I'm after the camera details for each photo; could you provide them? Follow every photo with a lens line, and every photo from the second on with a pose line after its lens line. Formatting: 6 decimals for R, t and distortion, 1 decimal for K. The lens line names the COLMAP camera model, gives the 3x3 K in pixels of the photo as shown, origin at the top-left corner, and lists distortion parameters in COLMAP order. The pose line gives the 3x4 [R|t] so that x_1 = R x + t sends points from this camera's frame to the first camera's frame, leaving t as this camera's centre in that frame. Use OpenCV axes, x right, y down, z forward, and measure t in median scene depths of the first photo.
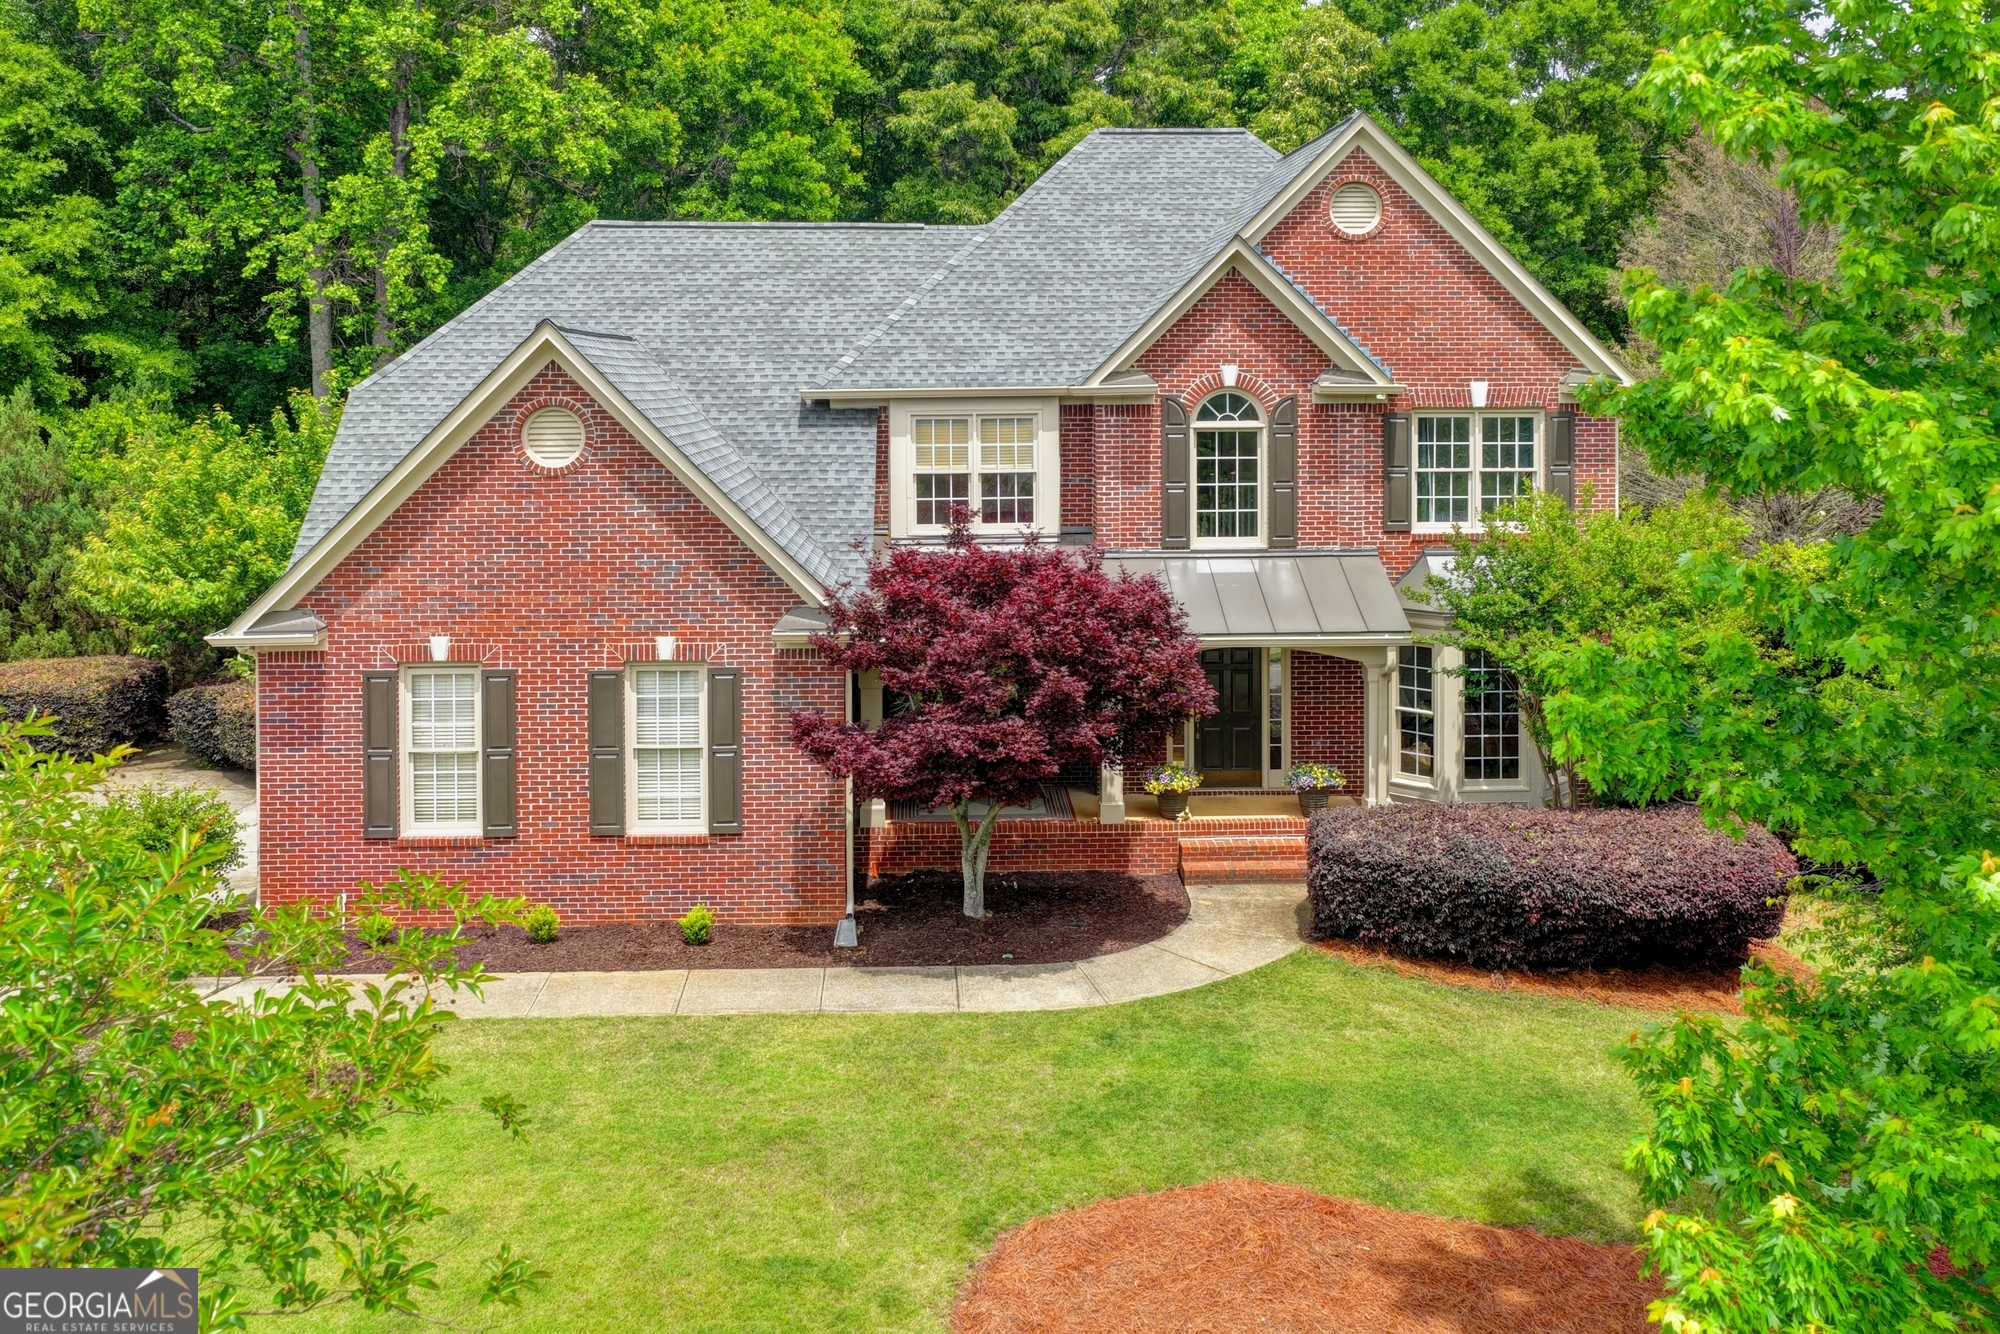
lens RADIAL K [[1745.7, 0, 1013.0], [0, 1745.7, 497.5], [0, 0, 1]] dist [0.000374, 0.000610]
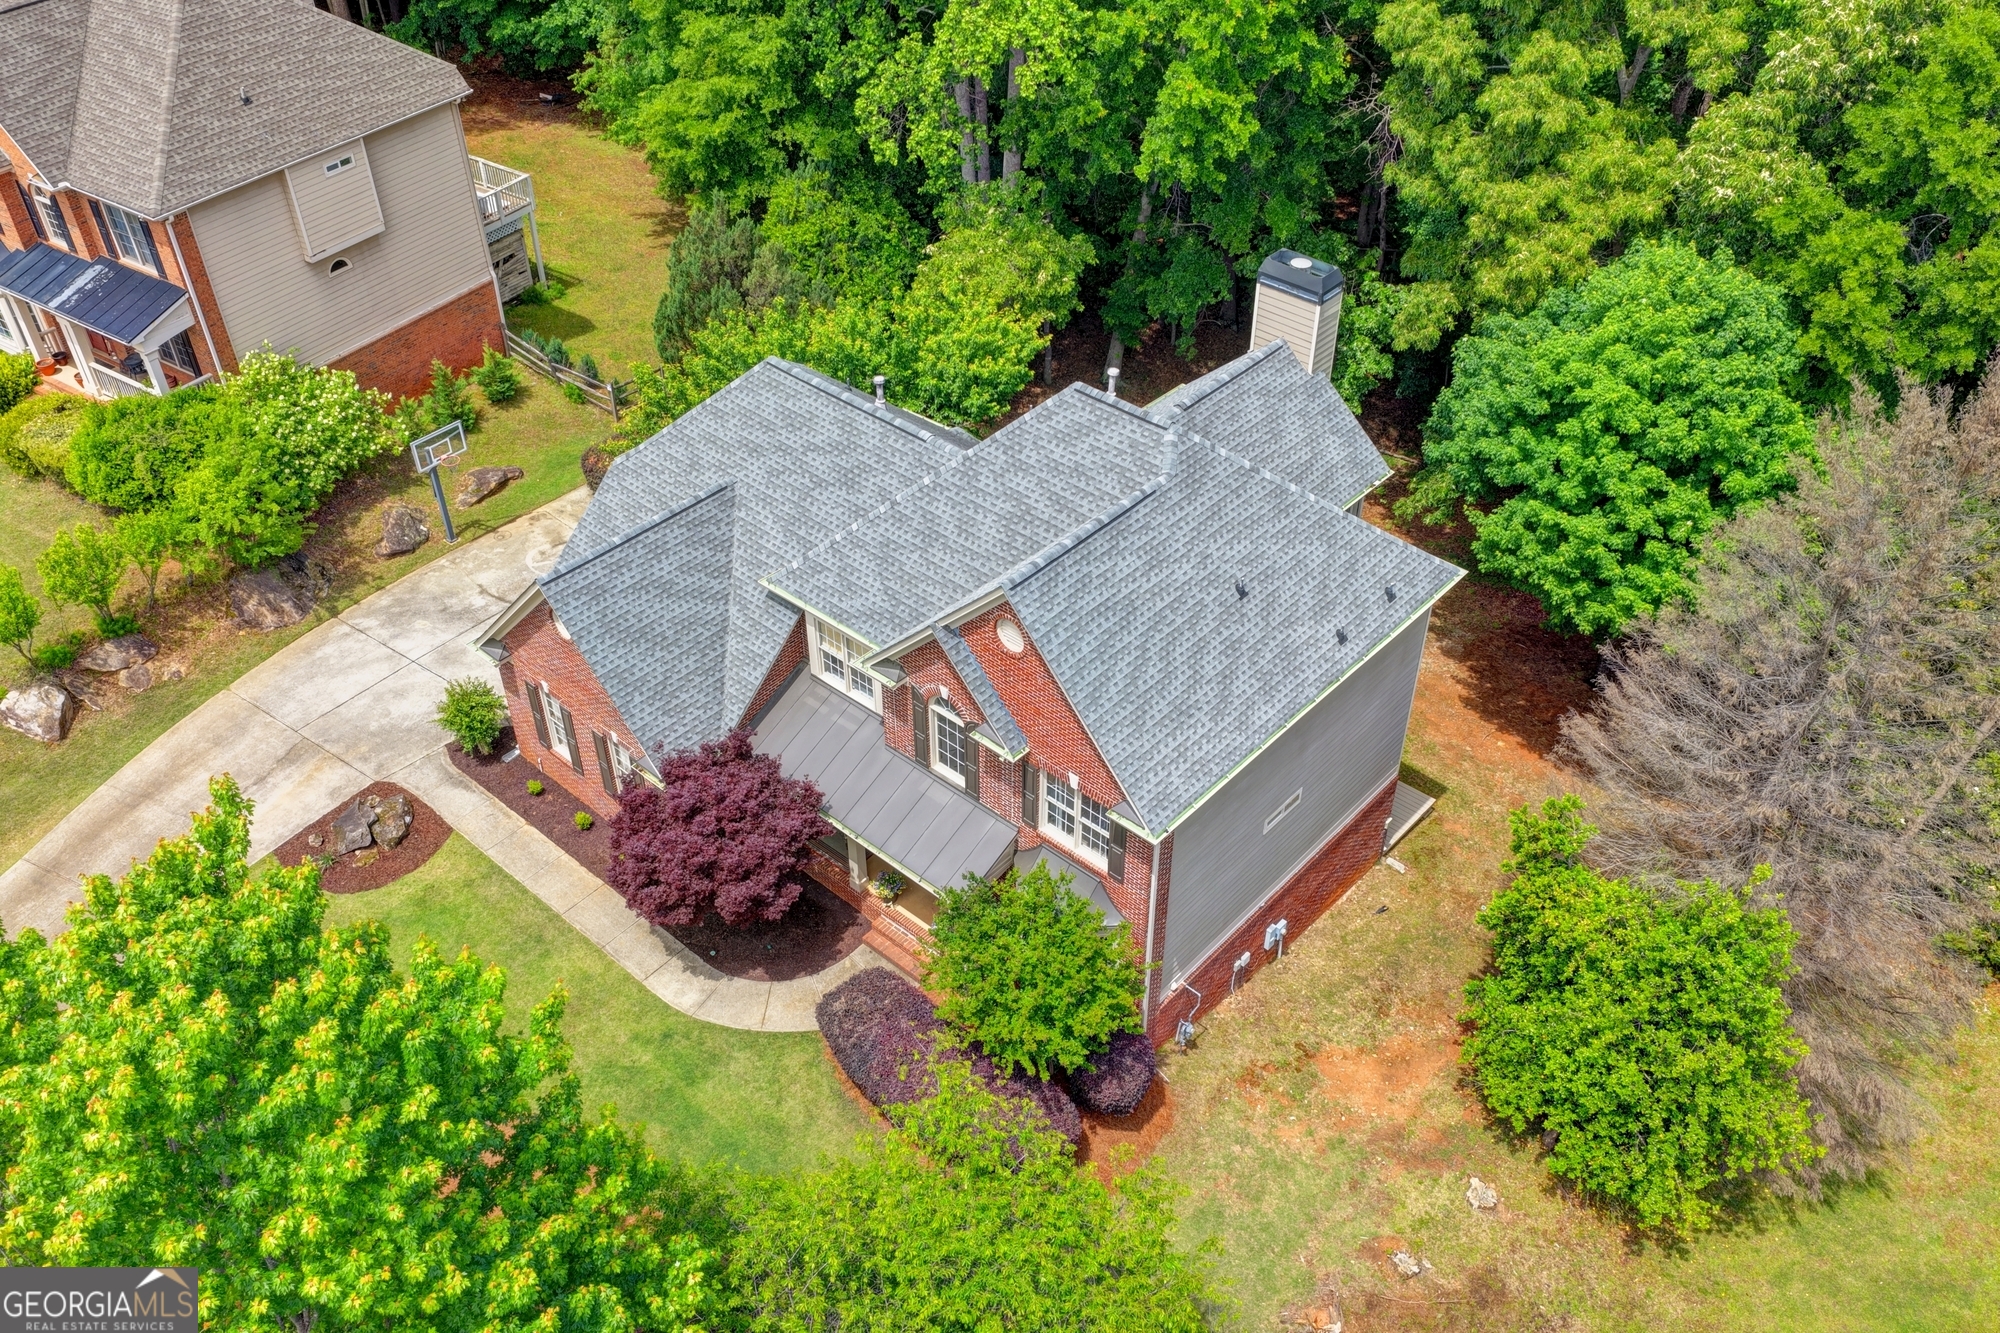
lens RADIAL K [[1653.3, 0, 1001.9], [0, 1653.3, 679.4], [0, 0, 1]] dist [-0.004532, 0.021612]
pose [[0.716463, 0.451019, -0.532224, 1.050872], [-0.025953, 0.779612, 0.625725, -1.119351], [0.697142, -0.434495, 0.570269, 0.273536]]
